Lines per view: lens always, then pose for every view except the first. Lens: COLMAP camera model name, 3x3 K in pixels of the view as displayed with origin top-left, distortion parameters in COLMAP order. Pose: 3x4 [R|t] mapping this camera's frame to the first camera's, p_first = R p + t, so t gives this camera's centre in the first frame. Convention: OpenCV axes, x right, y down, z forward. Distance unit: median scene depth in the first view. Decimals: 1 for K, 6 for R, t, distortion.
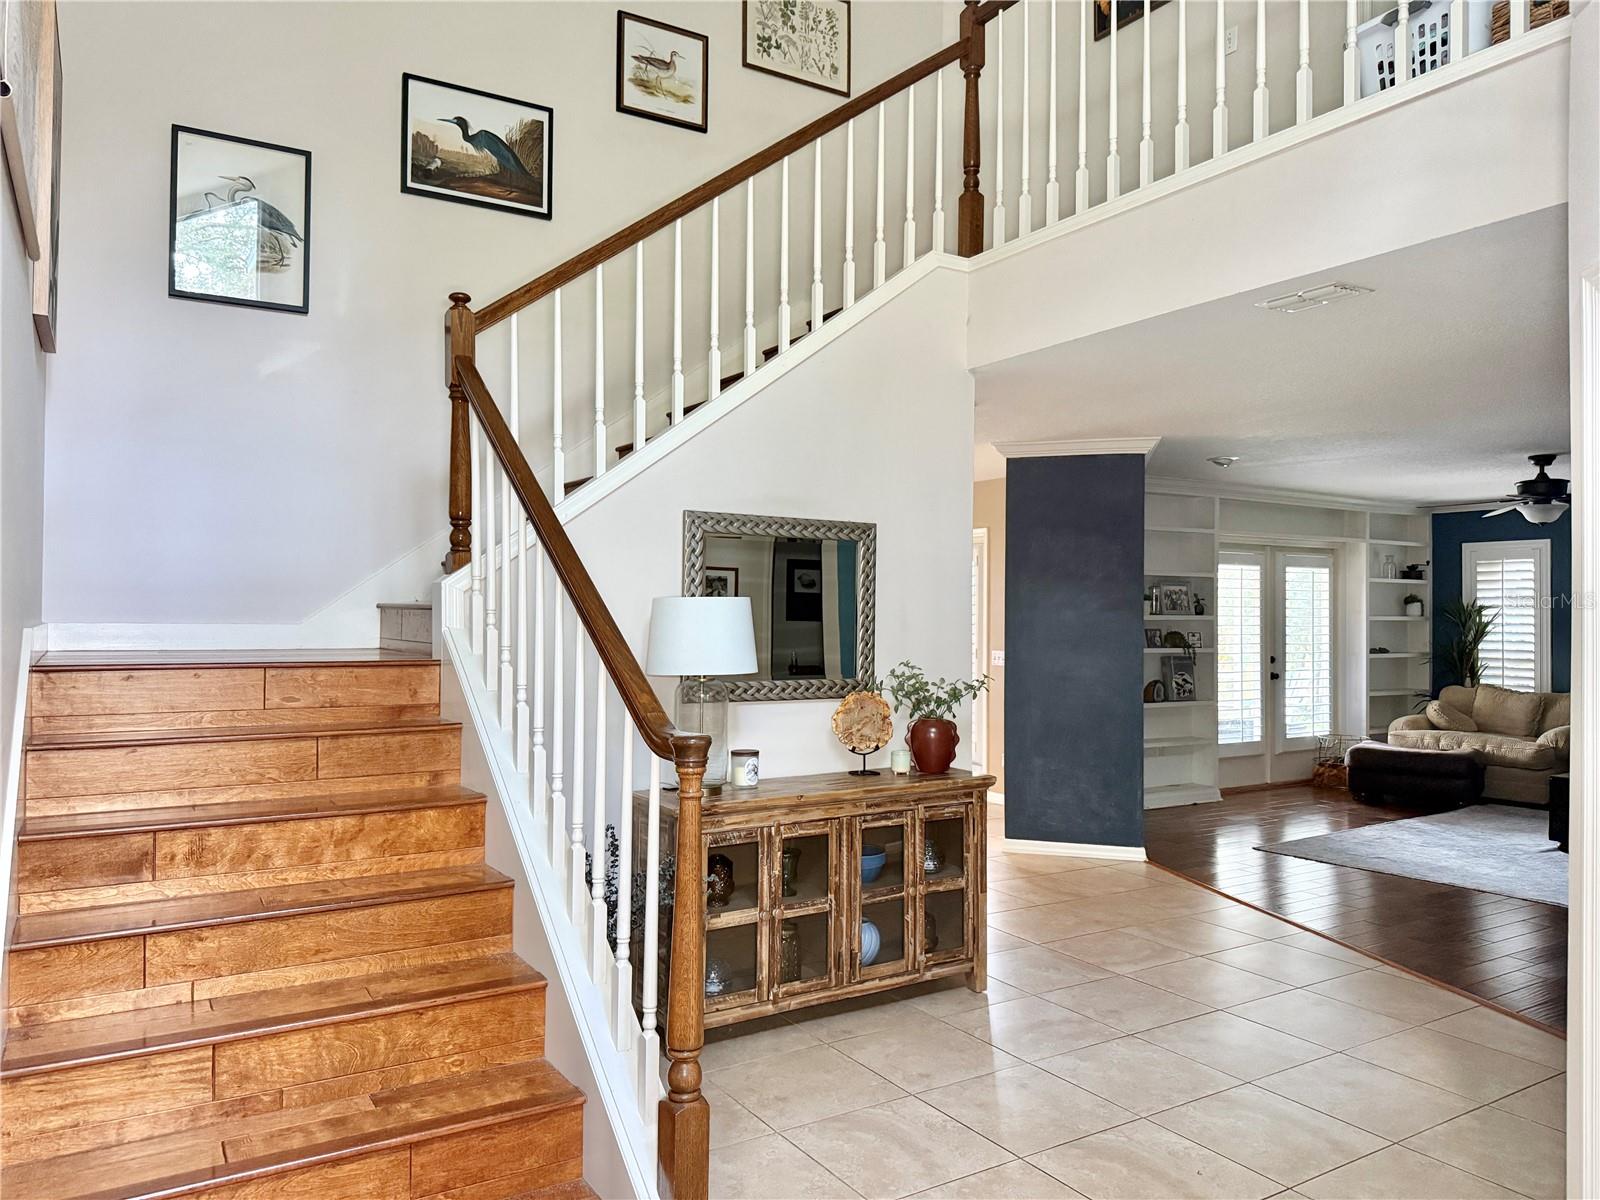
lens RADIAL K [[1132.6, 0, 795.2], [0, 1132.6, 599.4], [0, 0, 1]] dist [0.061958, -0.100745]
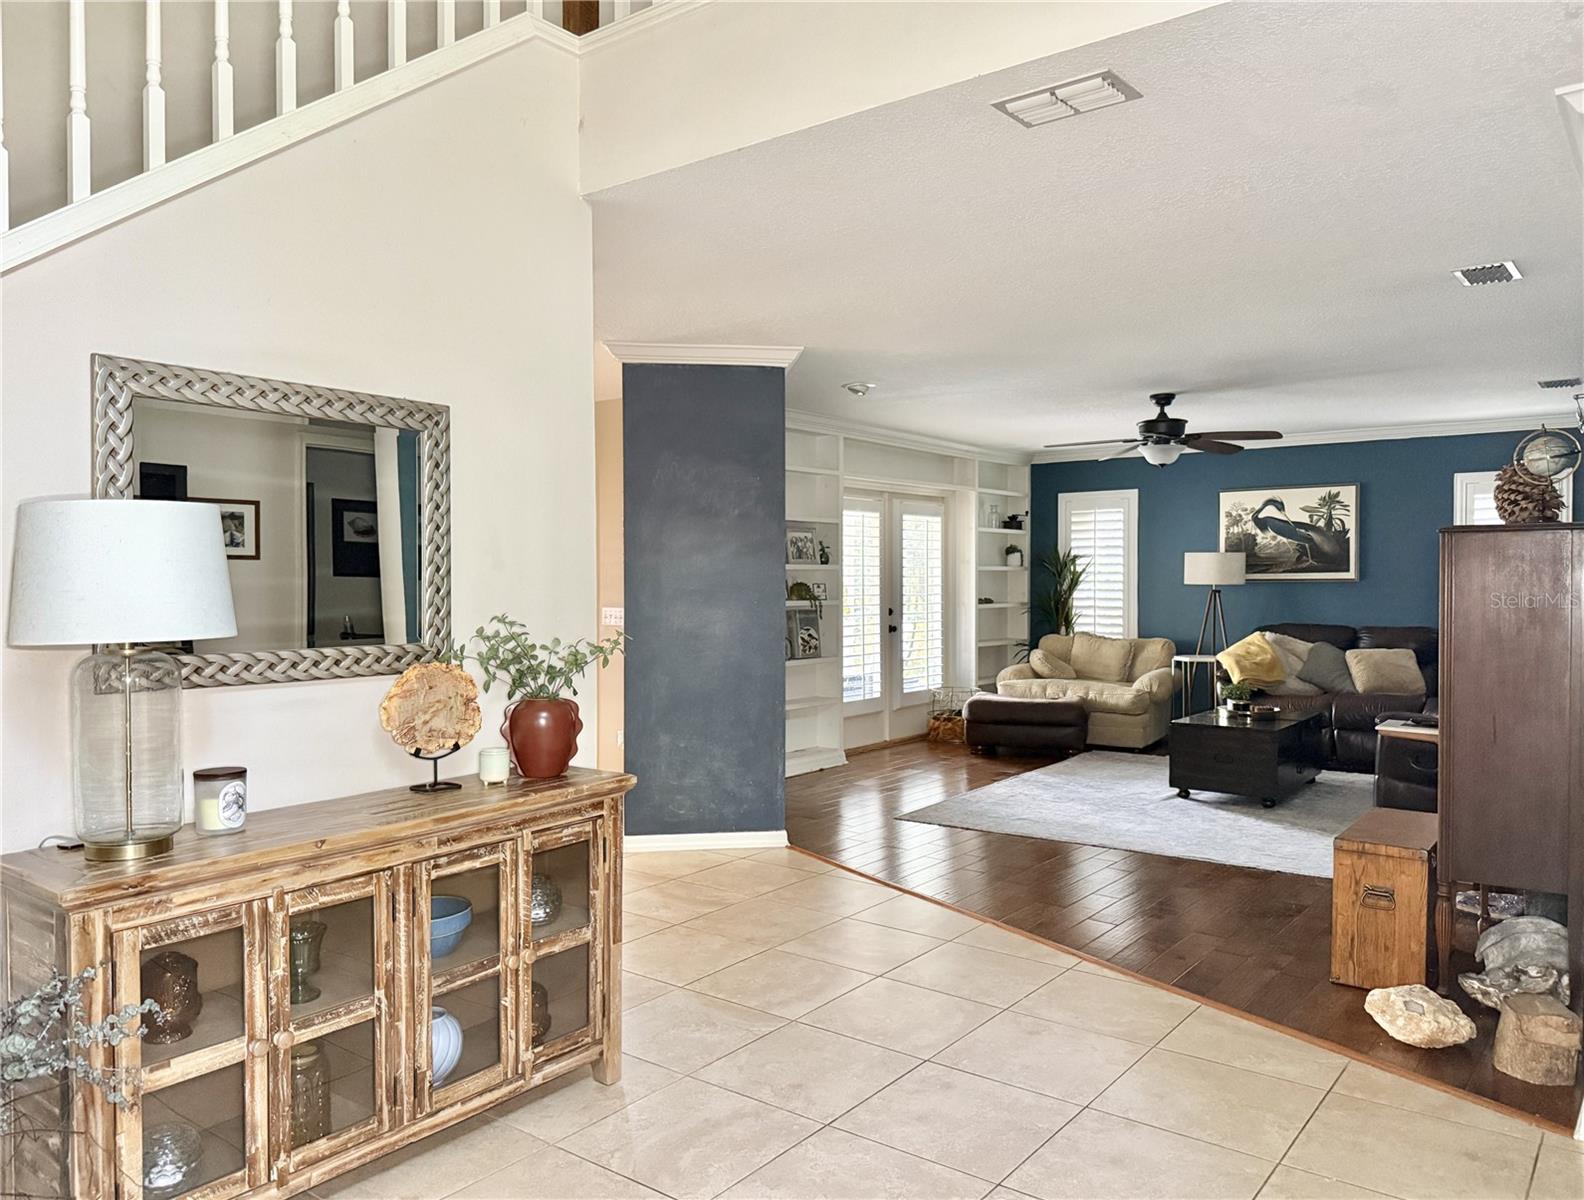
lens RADIAL K [[1137.9, 0, 797.1], [0, 1137.9, 603.5], [0, 0, 1]] dist [0.136804, -0.228879]
pose [[0.936542, -0.017410, 0.350123, 0.014708], [0.005003, 0.999328, 0.036308, 0.014490], [-0.350520, -0.032253, 0.936000, 0.181705]]
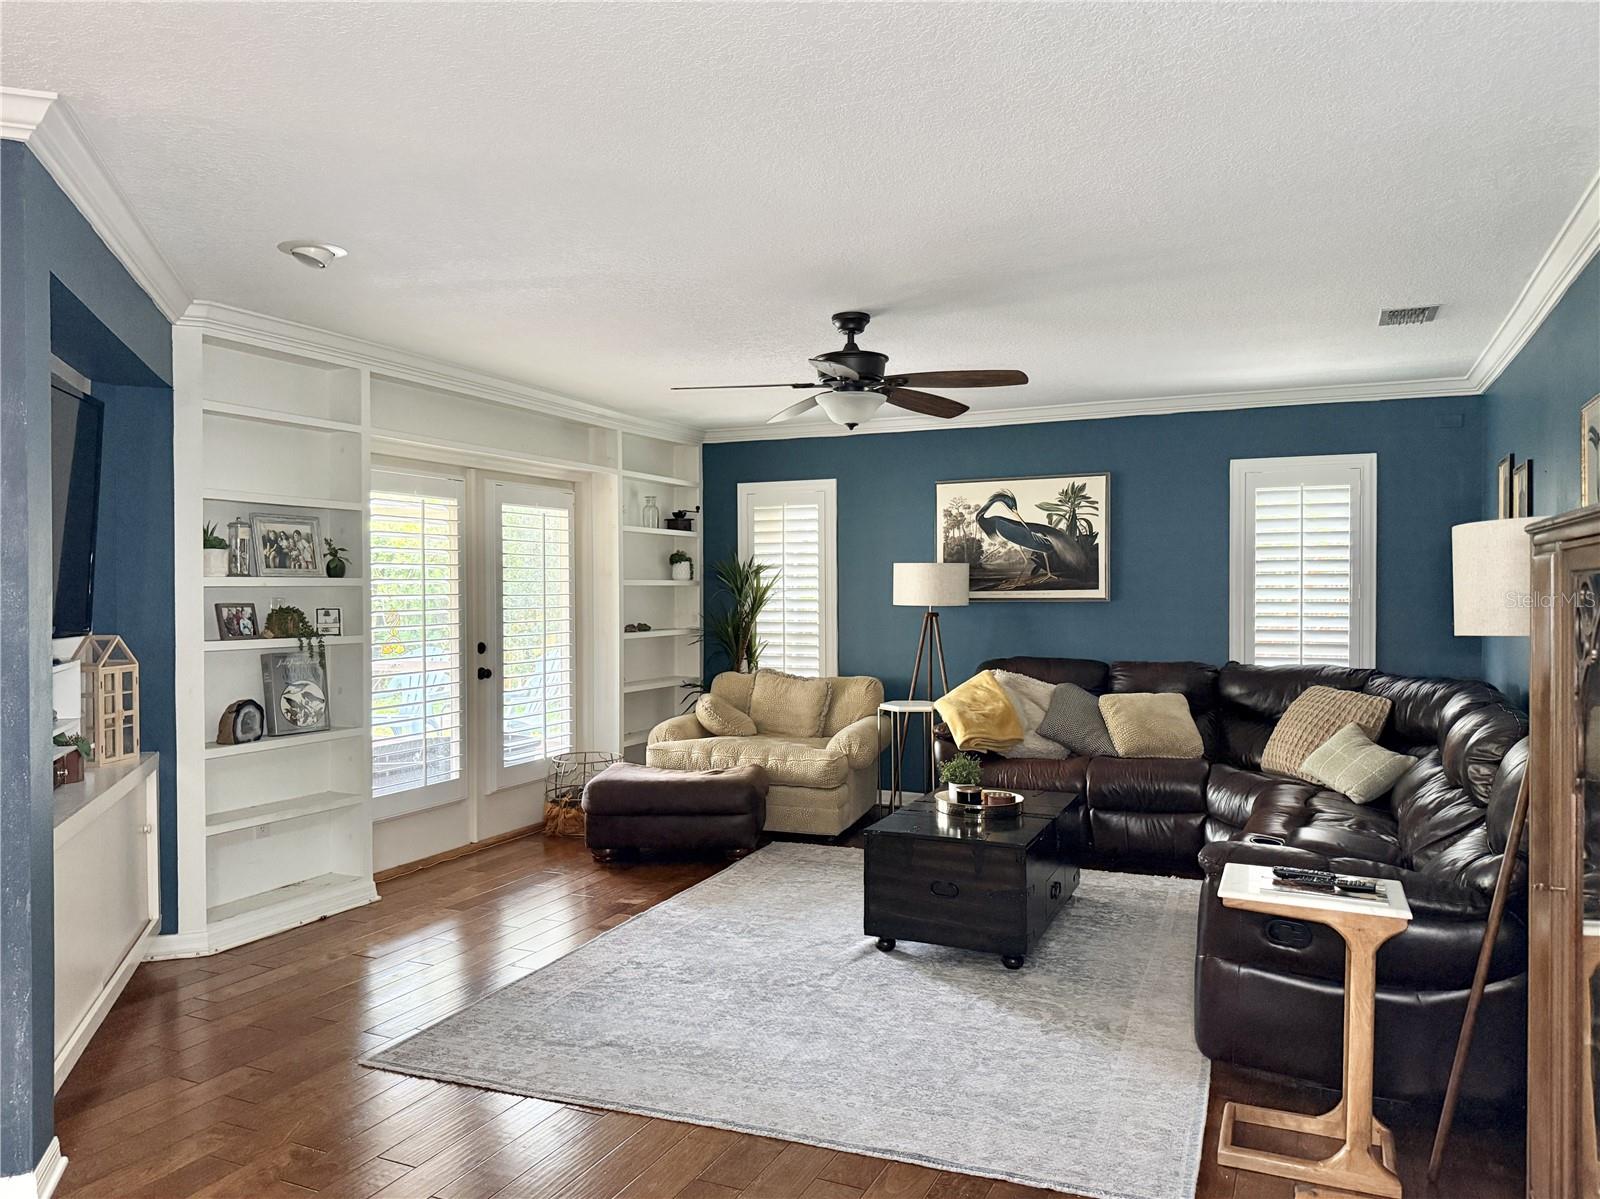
lens RADIAL K [[1131.2, 0, 806.2], [0, 1131.2, 601.3], [0, 0, 1]] dist [0.134954, -0.220657]
pose [[0.829703, -0.016156, 0.557971, 0.283523], [0.002012, 0.999661, 0.025955, 0.013976], [-0.558201, -0.020412, 0.829455, 0.493127]]
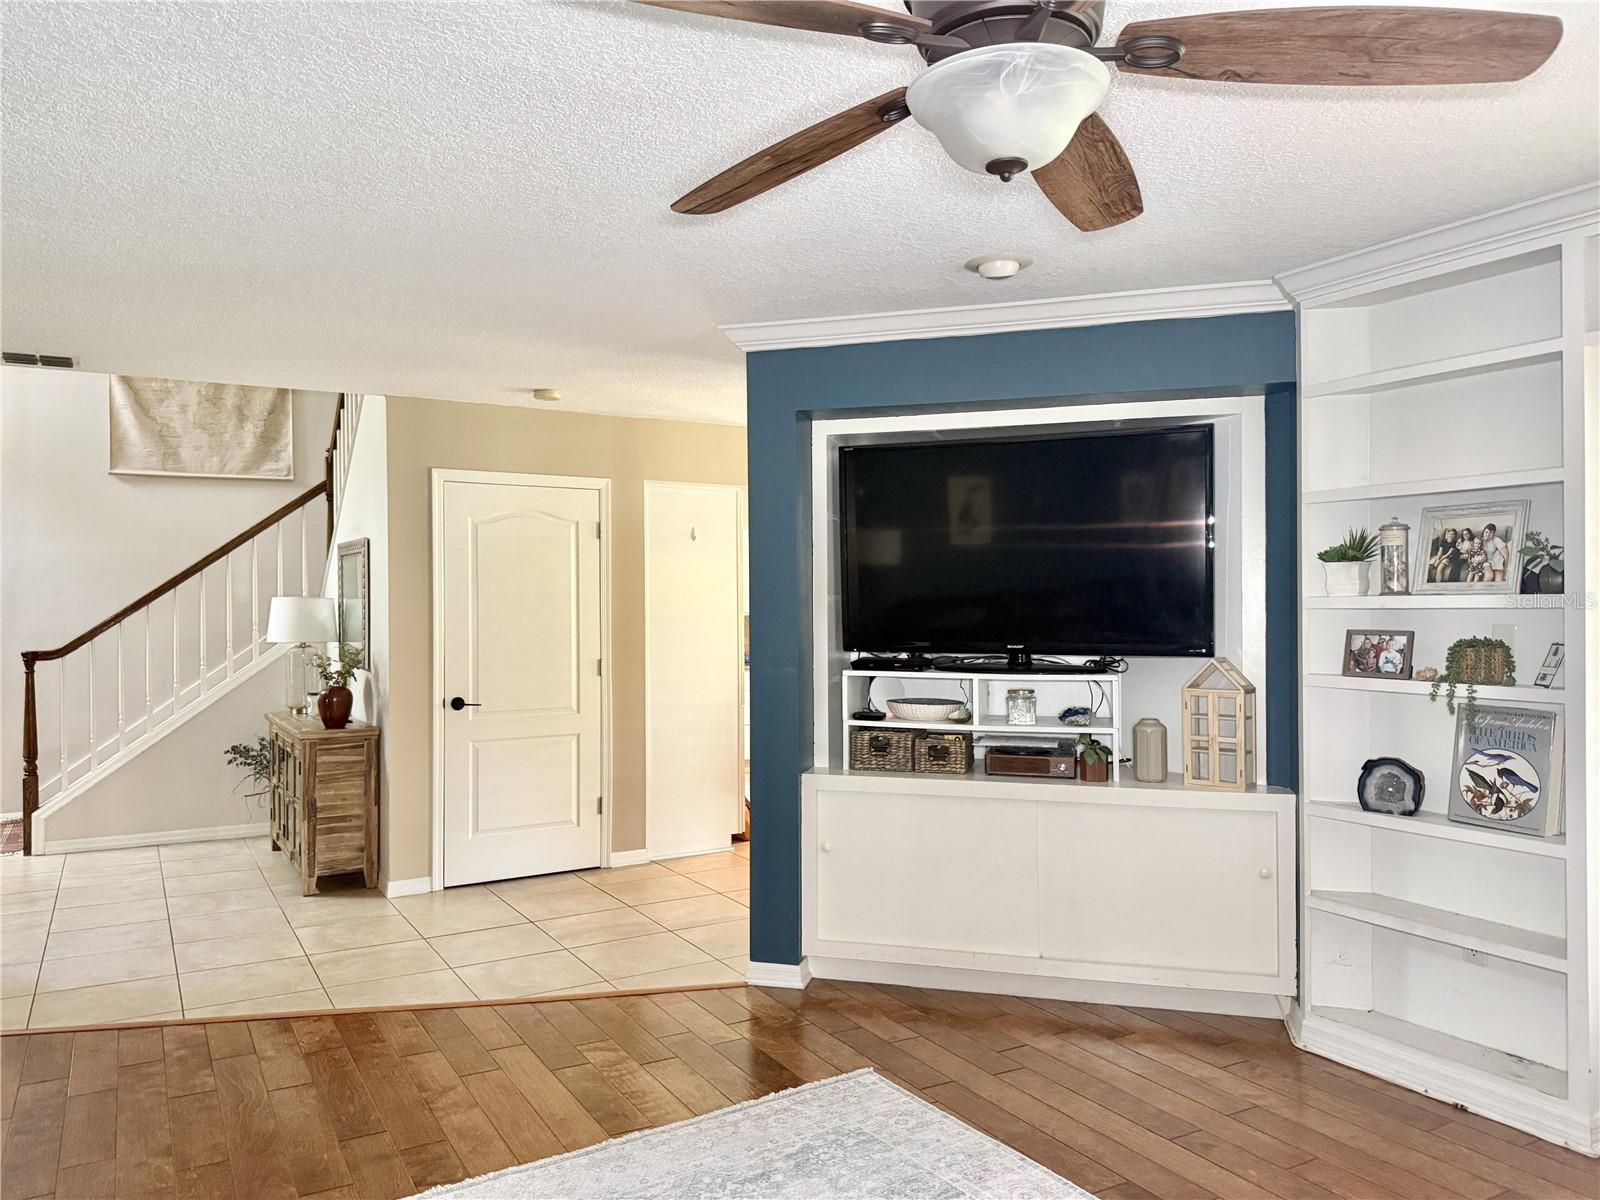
lens RADIAL K [[1132.6, 0, 795.2], [0, 1132.6, 599.4], [0, 0, 1]] dist [0.061958, -0.100745]
pose [[-0.030832, -0.011512, -0.999458, 0.873009], [0.018249, 0.999761, -0.012079, 0.019255], [0.999358, -0.018612, -0.030615, 0.963312]]
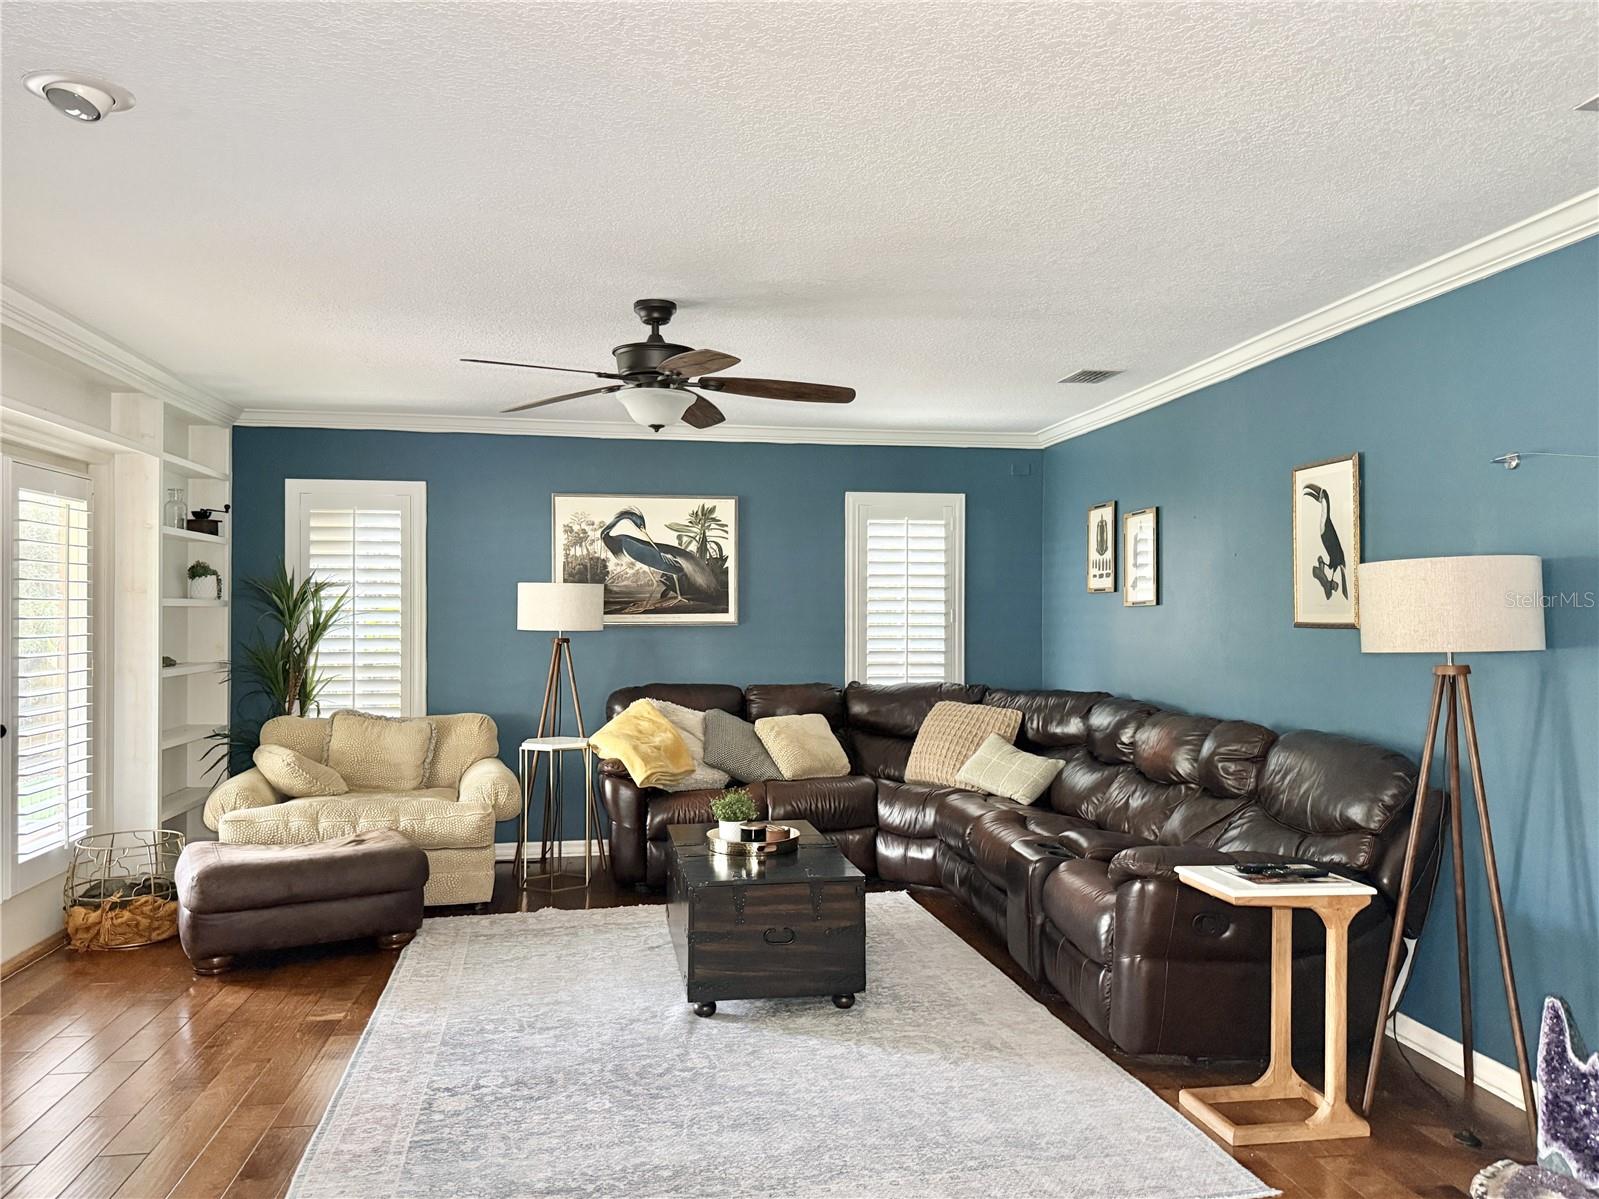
lens RADIAL K [[1172.8, 0, 799.5], [0, 1172.8, 599.5], [0, 0, 1]] dist [0.161301, -0.283935]
pose [[0.392452, 0.004381, 0.919762, 0.151849], [-0.009892, 0.999951, -0.000543, 0.017728], [-0.919719, -0.008885, 0.392476, 0.707988]]
